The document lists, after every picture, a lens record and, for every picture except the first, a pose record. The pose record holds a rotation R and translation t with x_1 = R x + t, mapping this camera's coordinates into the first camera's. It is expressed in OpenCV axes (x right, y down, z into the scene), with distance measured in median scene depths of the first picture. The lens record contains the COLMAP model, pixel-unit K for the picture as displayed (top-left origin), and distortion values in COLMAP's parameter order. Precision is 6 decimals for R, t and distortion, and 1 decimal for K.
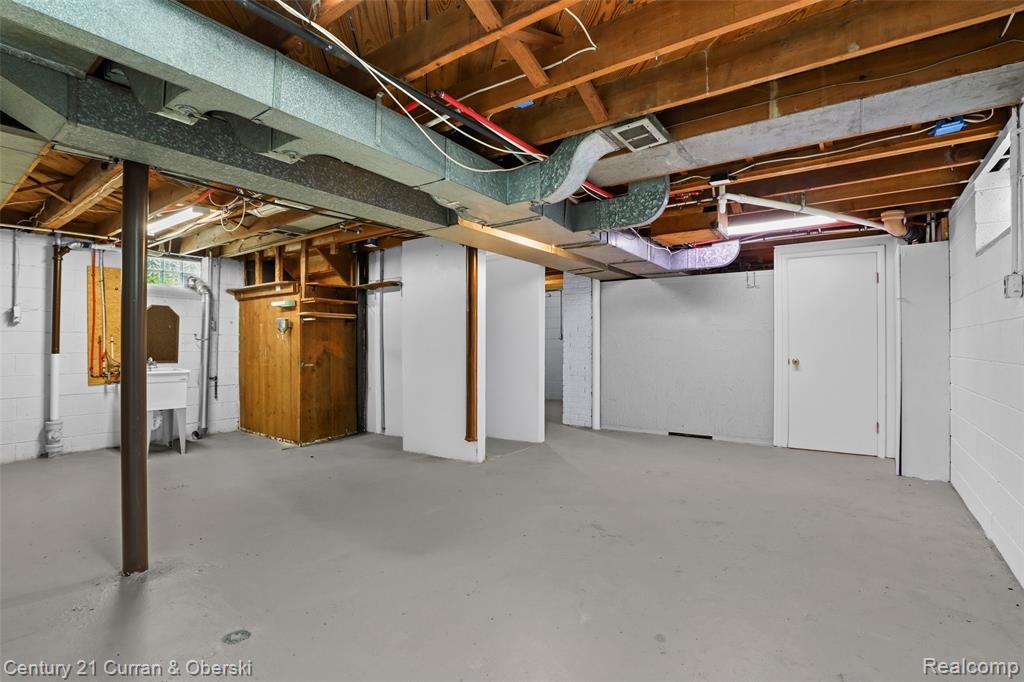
lens RADIAL K [[482.4, 0, 512.7], [0, 482.4, 344.4], [0, 0, 1]] dist [-0.027547, 0.001308]
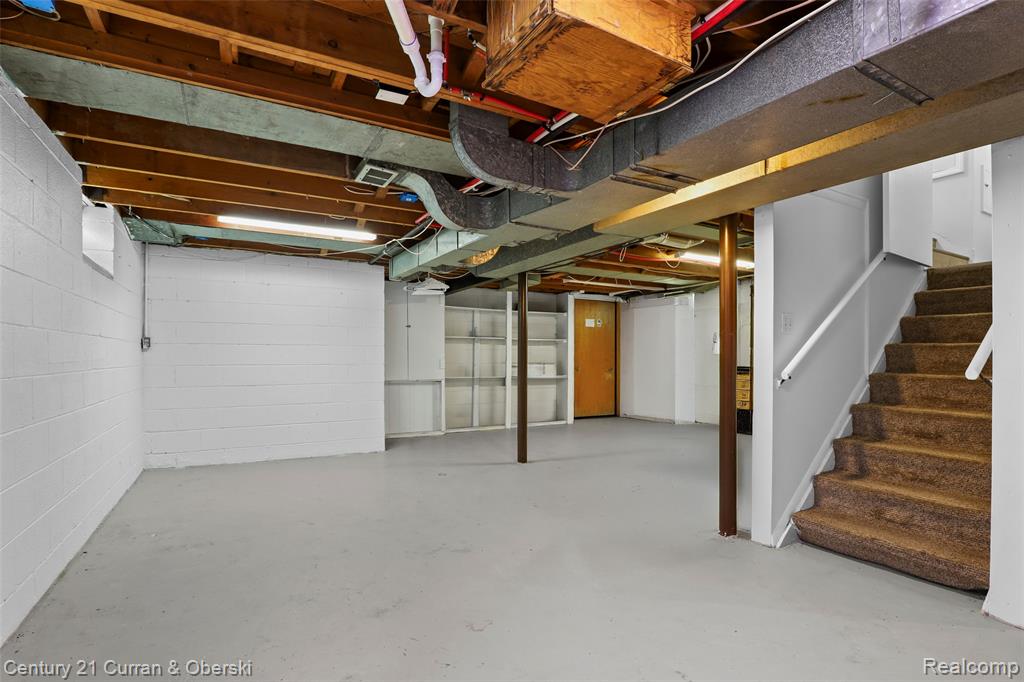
lens RADIAL K [[482.4, 0, 512.7], [0, 482.4, 344.4], [0, 0, 1]] dist [-0.027547, 0.001308]
pose [[-0.412766, -0.006645, -0.910813, 1.027209], [0.007496, 0.999915, -0.010691, -0.013203], [0.910806, -0.011240, -0.412681, 1.534564]]
